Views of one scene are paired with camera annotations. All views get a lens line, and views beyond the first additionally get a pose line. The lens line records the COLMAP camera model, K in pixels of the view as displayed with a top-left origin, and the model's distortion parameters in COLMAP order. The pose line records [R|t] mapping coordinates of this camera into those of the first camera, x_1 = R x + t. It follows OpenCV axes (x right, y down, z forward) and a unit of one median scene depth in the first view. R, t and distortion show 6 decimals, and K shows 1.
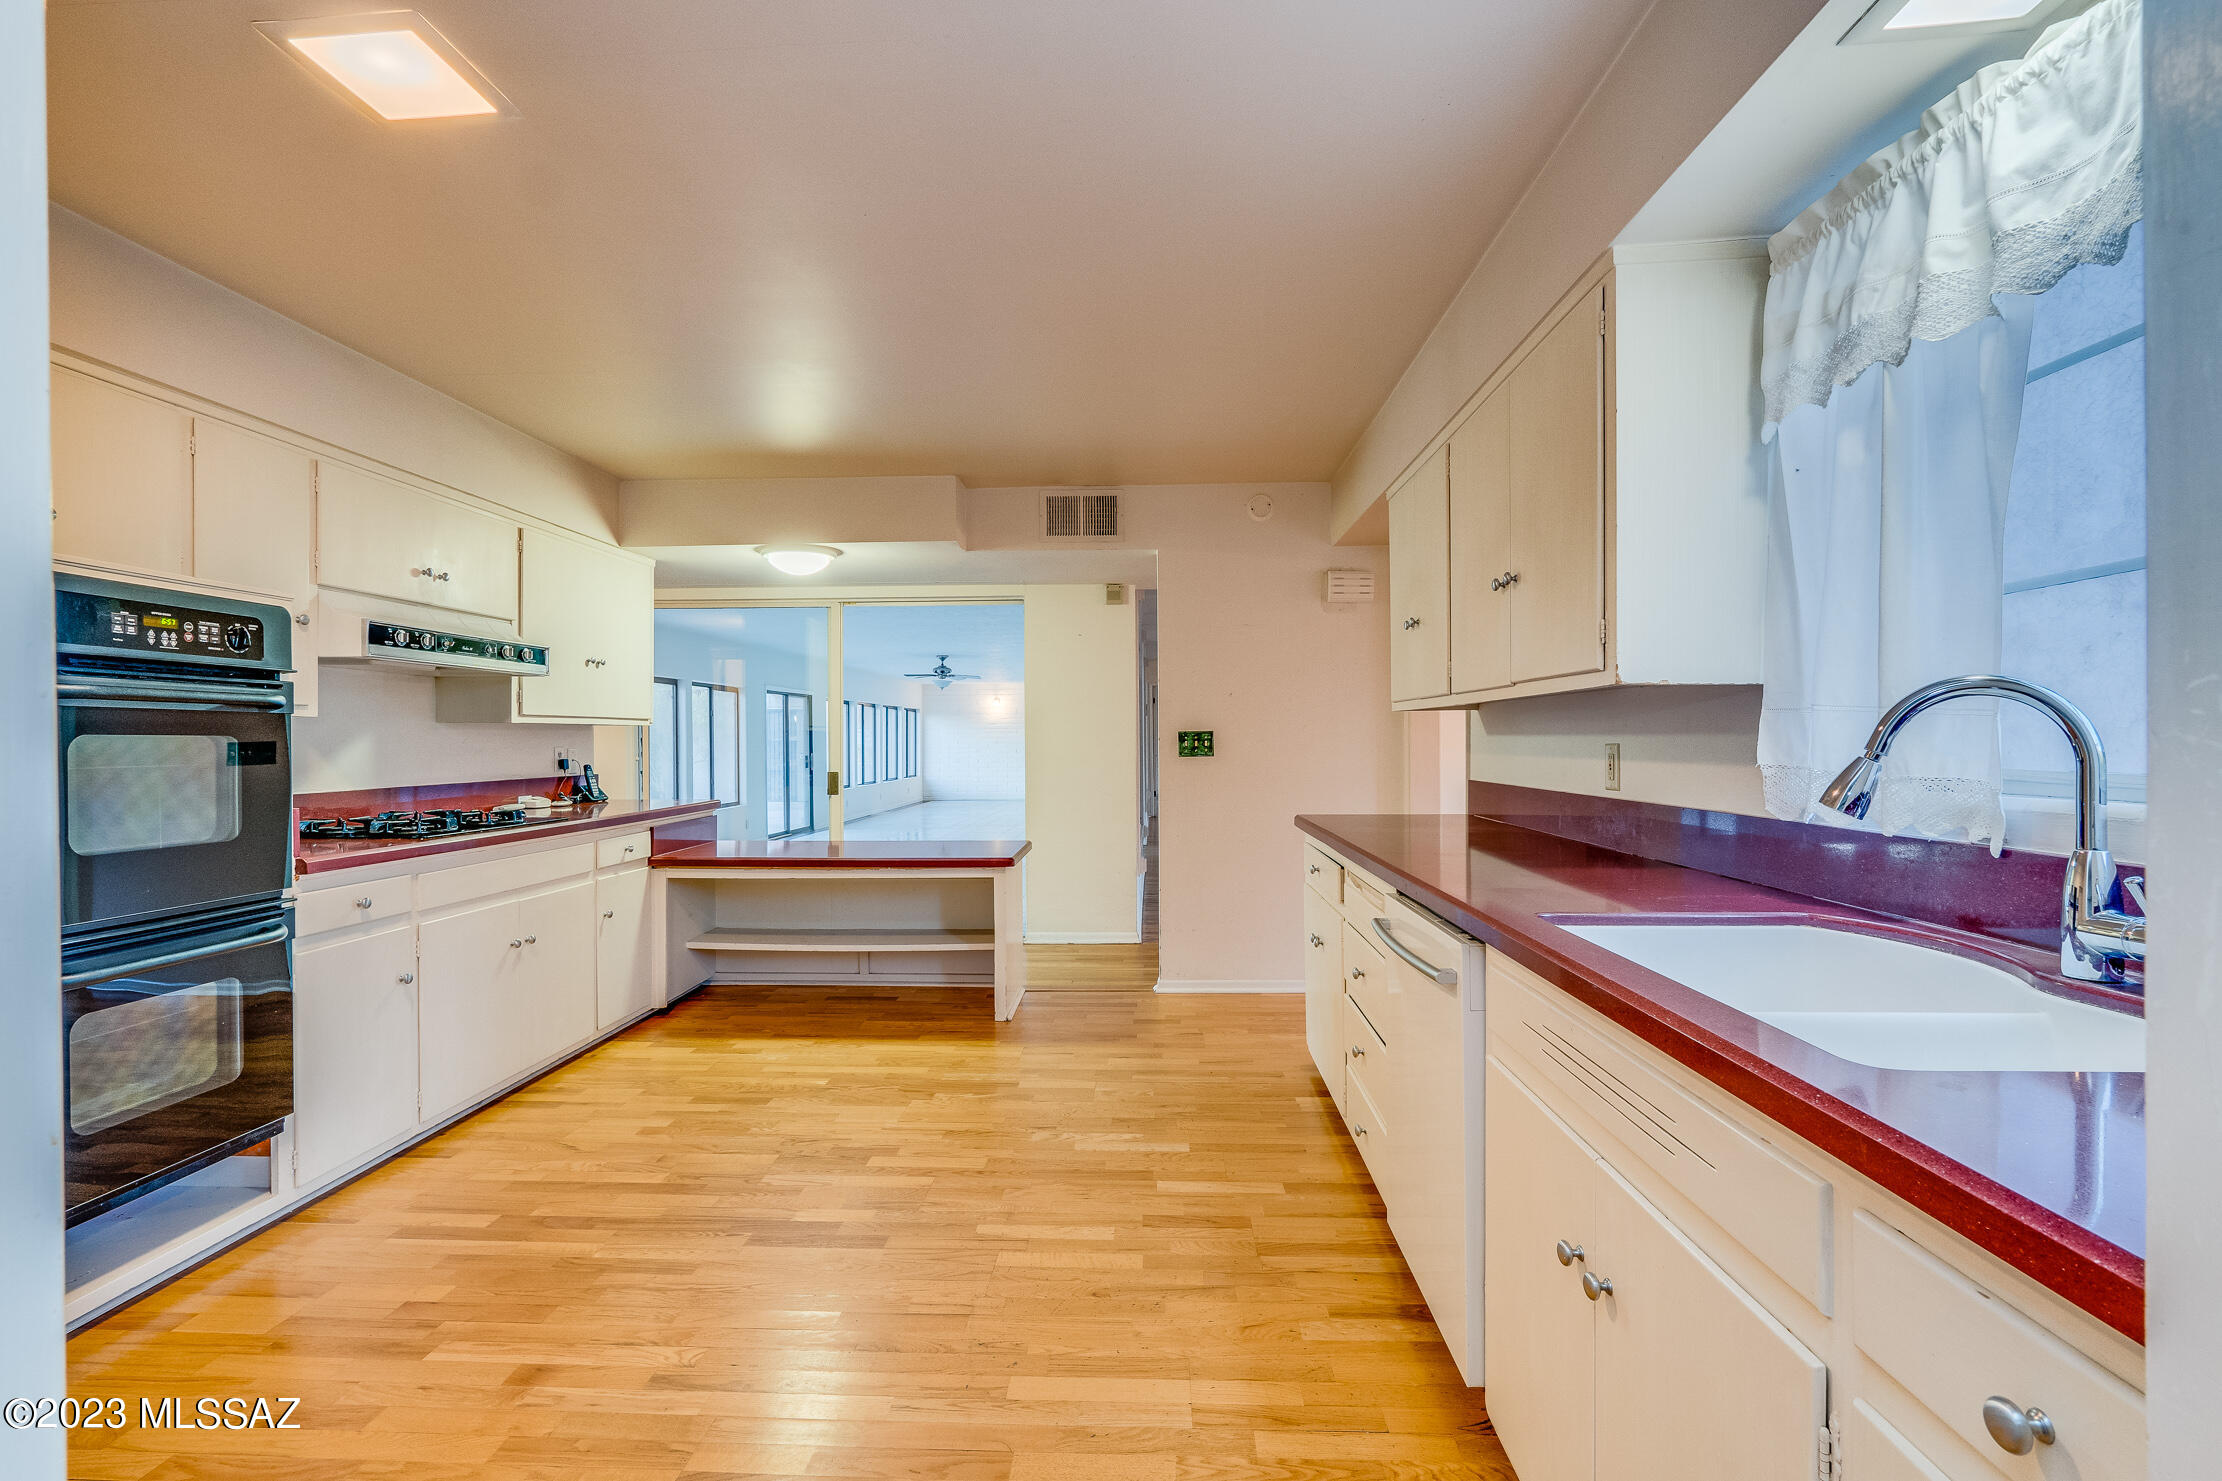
lens RADIAL K [[1038.9, 0, 1095.2], [0, 1038.9, 739.8], [0, 0, 1]] dist [-0.005995, -0.000075]
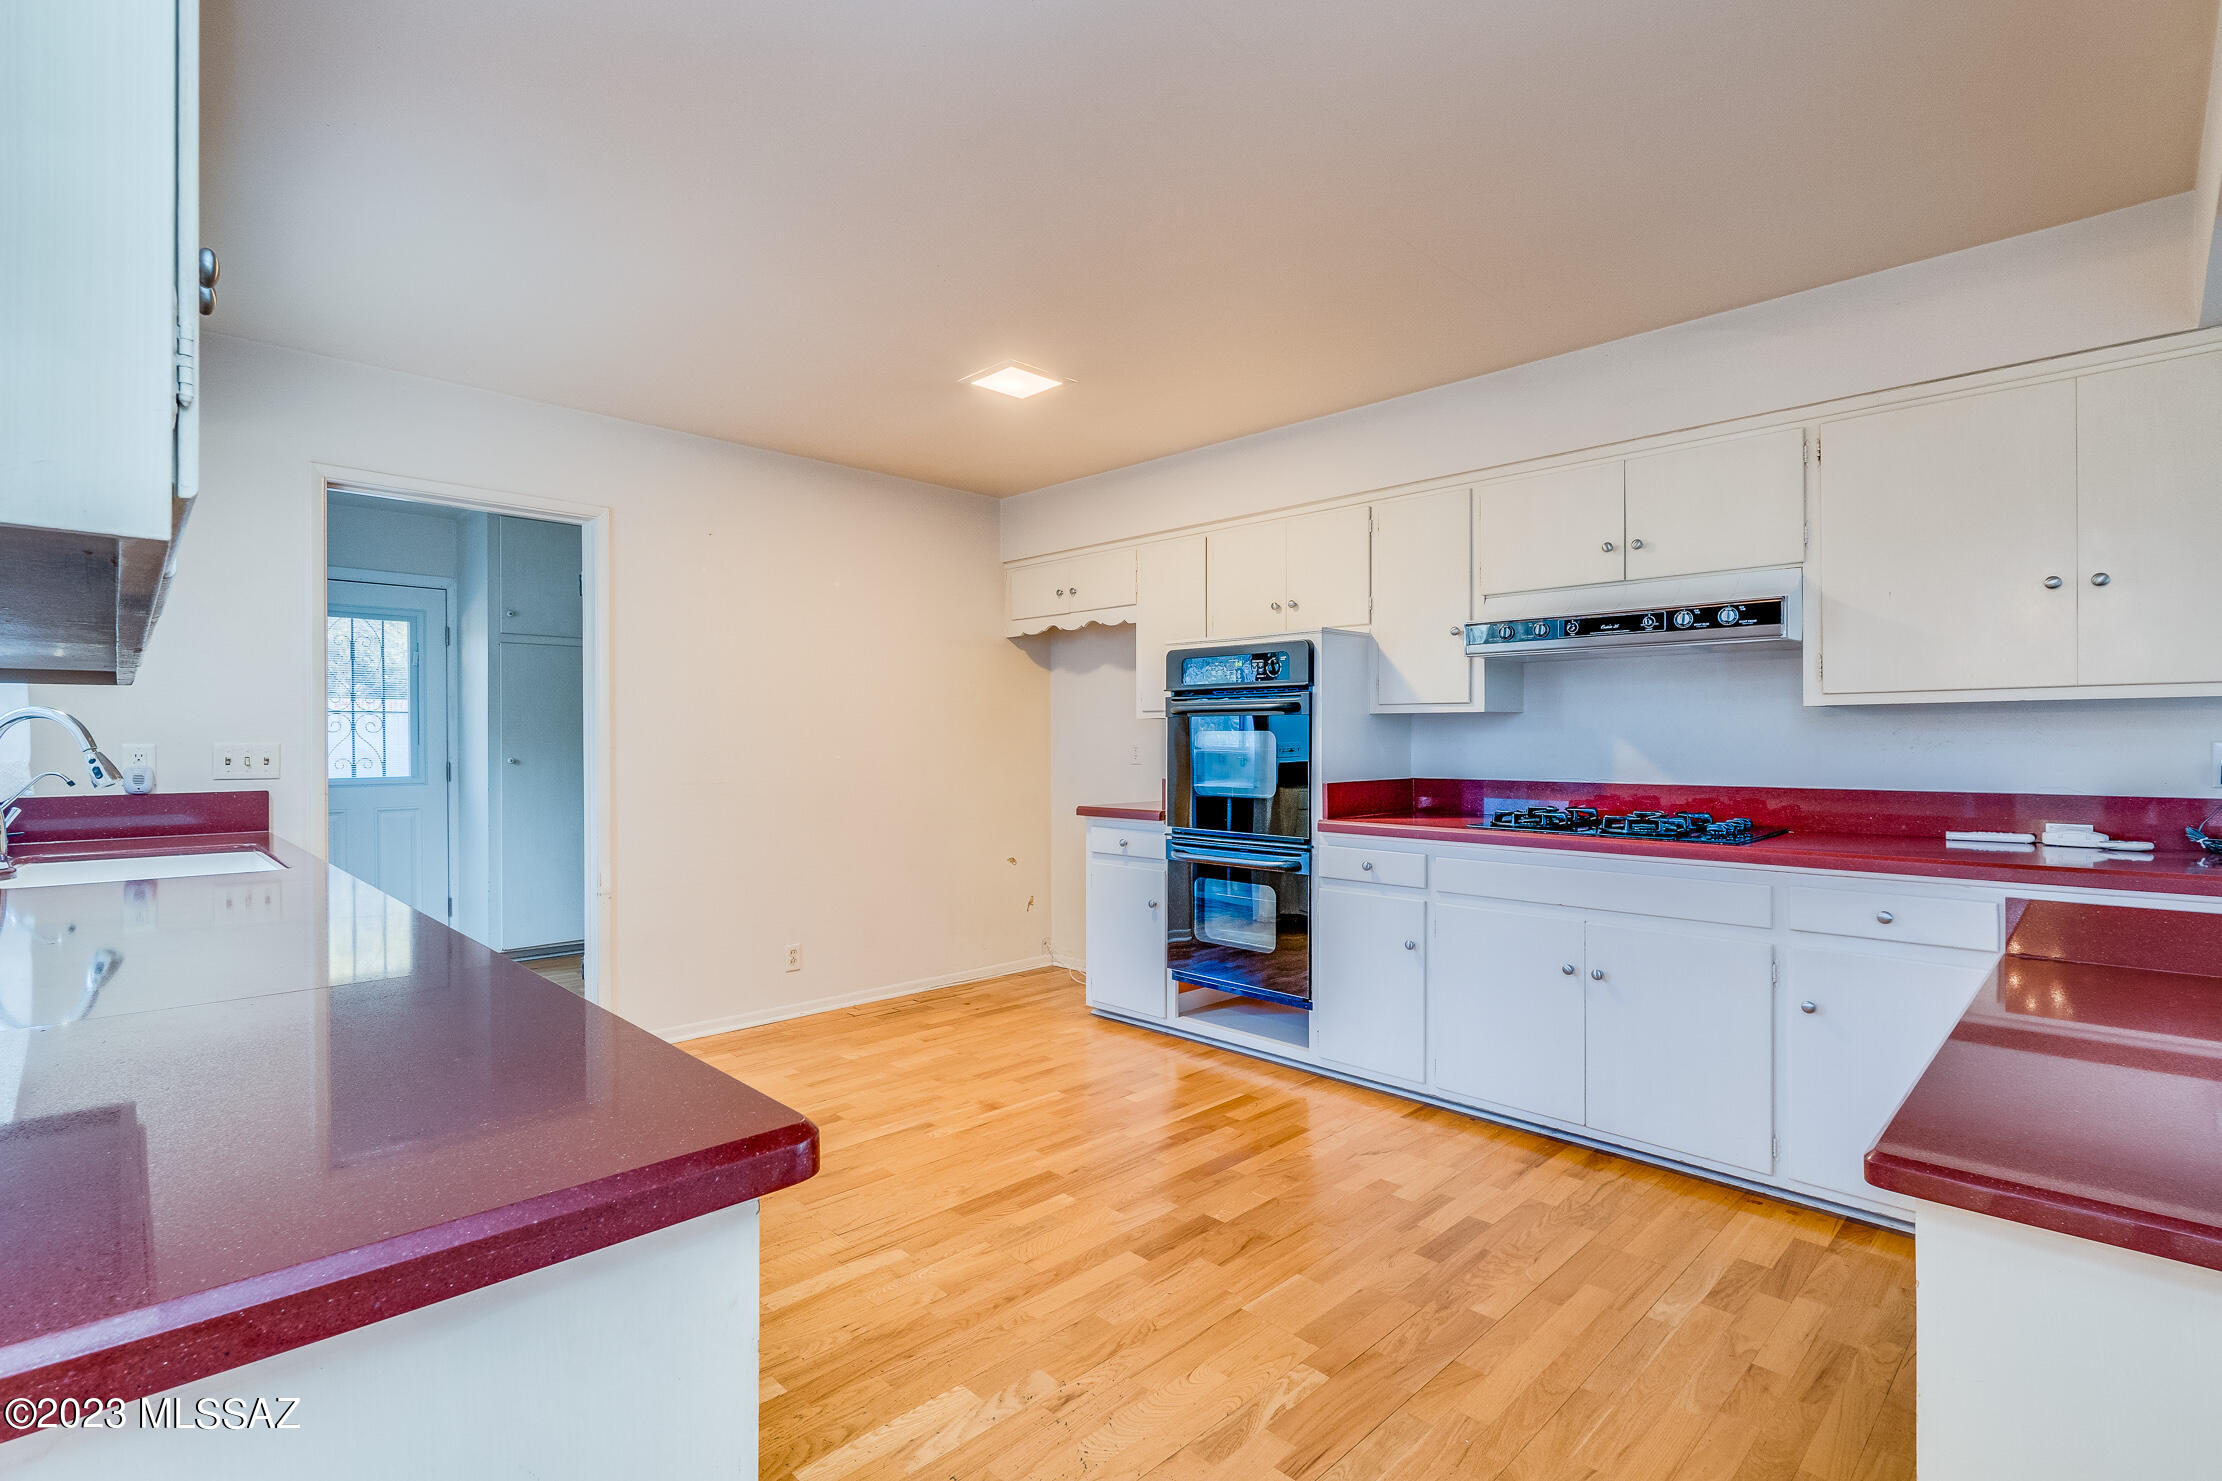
lens RADIAL K [[1038.9, 0, 1095.2], [0, 1038.9, 739.8], [0, 0, 1]] dist [-0.005995, -0.000075]
pose [[-0.686237, 0.009969, -0.727310, 0.324160], [0.006833, 0.999950, 0.007258, -0.002360], [0.727346, 0.000011, -0.686271, 1.274373]]
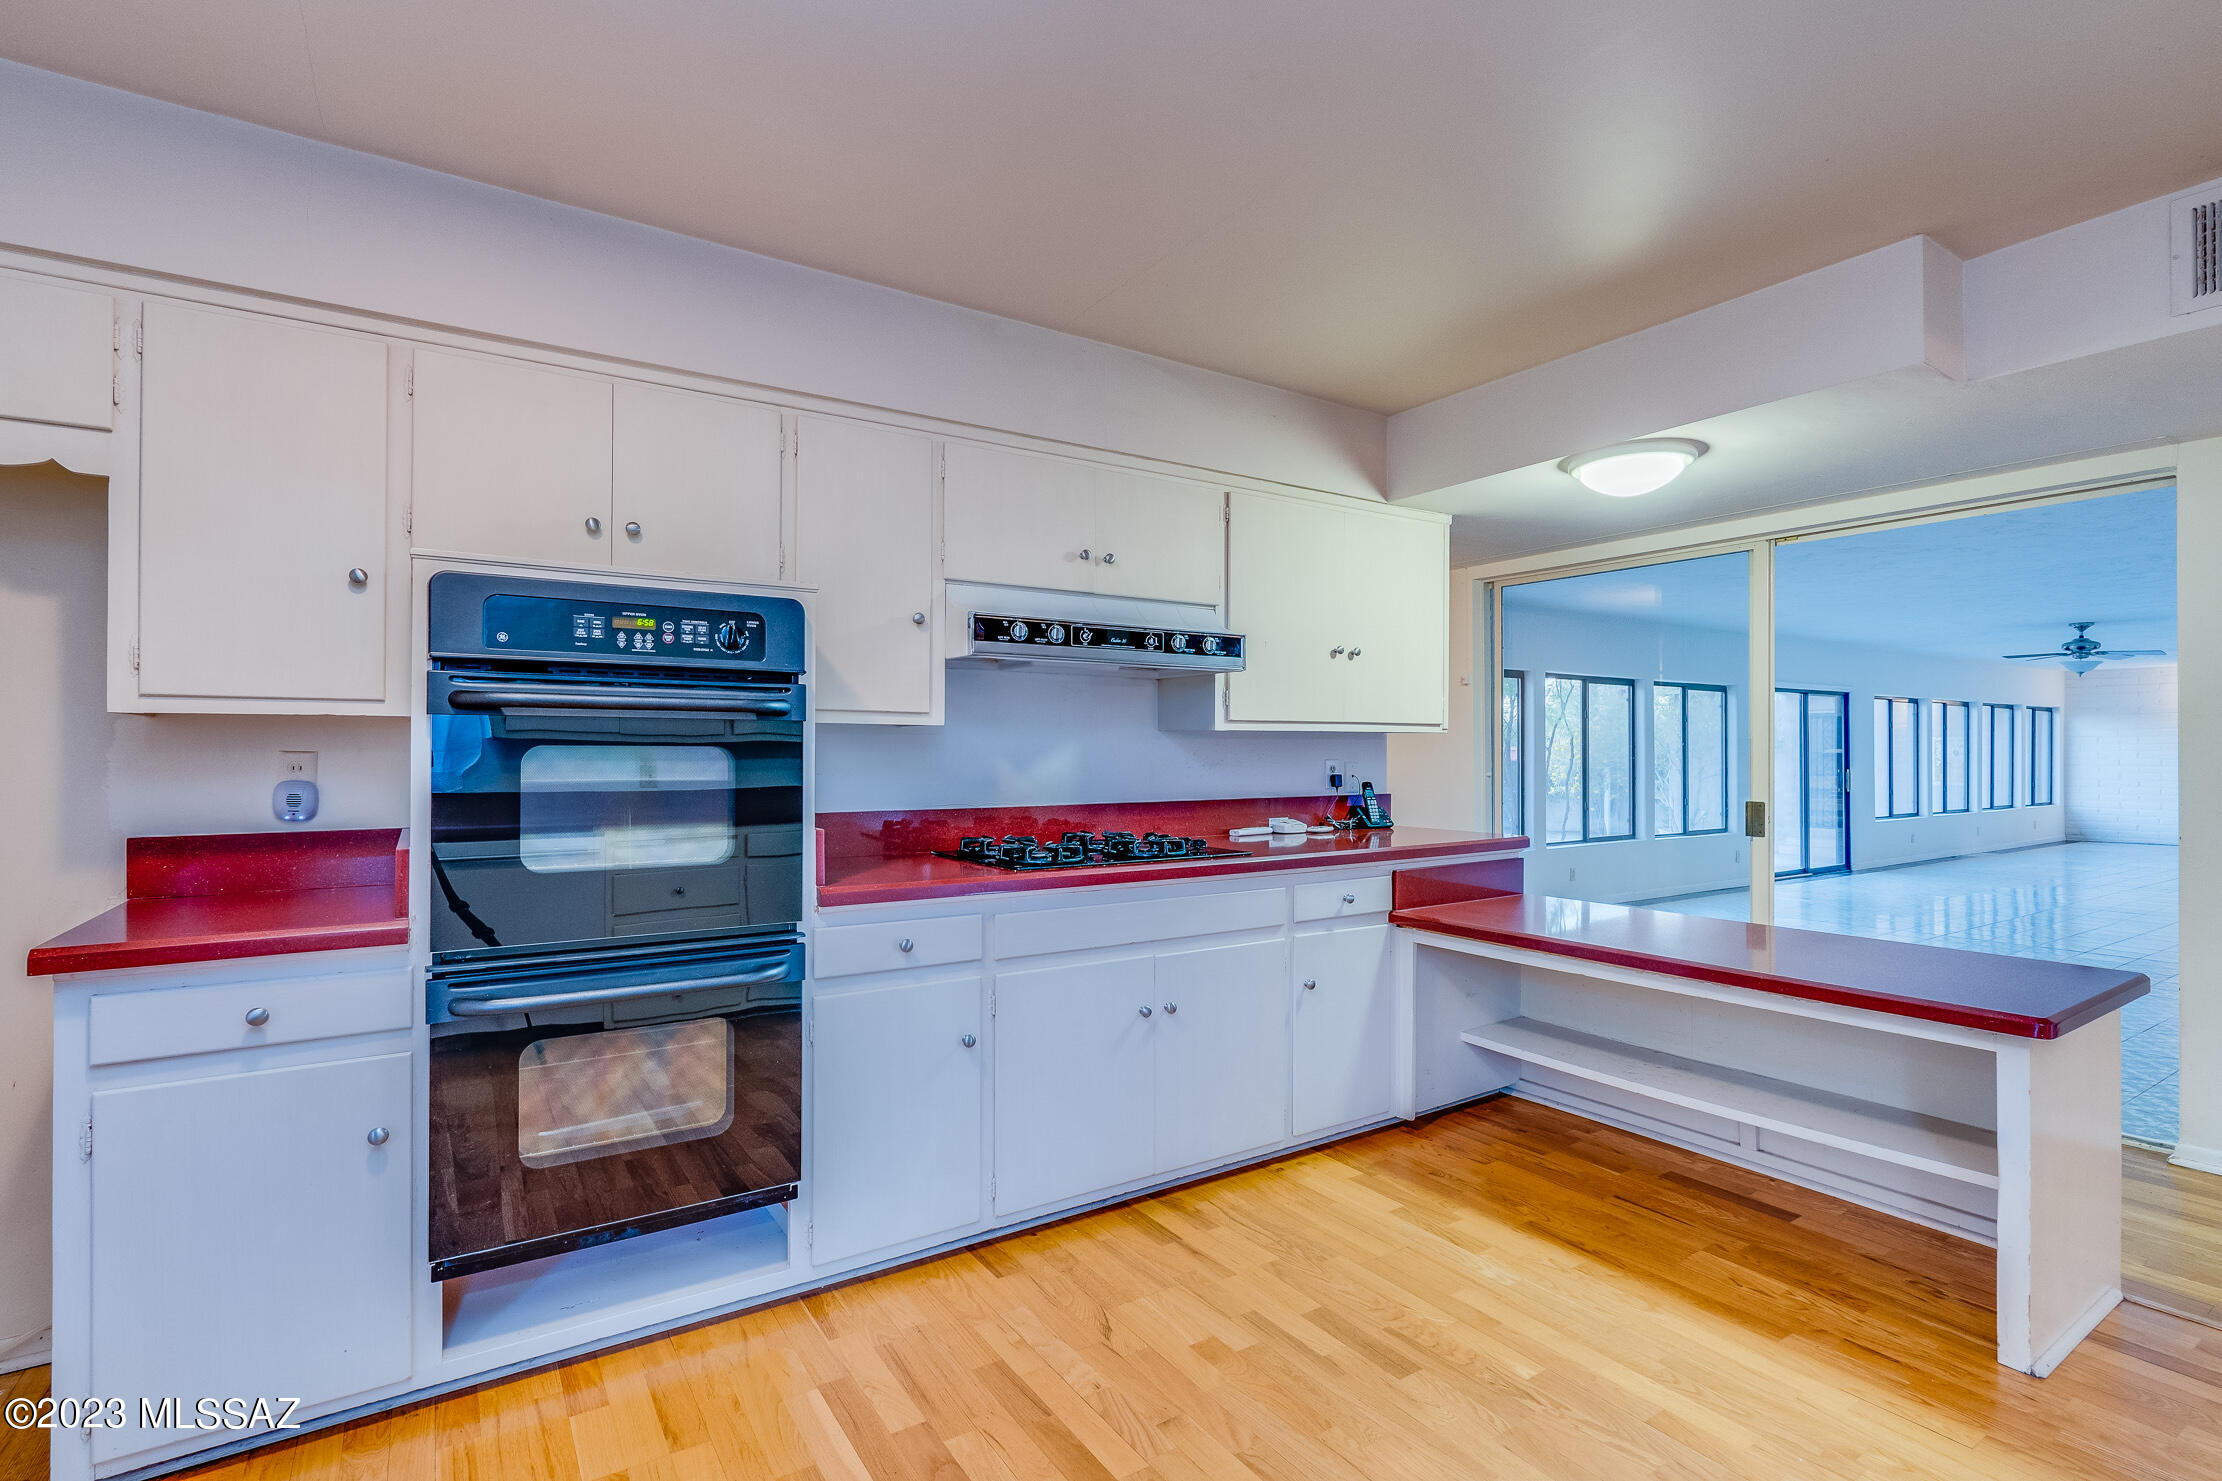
lens RADIAL K [[1013.3, 0, 1096.8], [0, 1013.3, 749.1], [0, 0, 1]] dist [-0.008806, -0.000353]
pose [[0.578209, 0.000708, -0.815889, 0.043688], [-0.001636, 0.999999, -0.000292, -0.001321], [0.815887, 0.001504, 0.578209, 0.514388]]
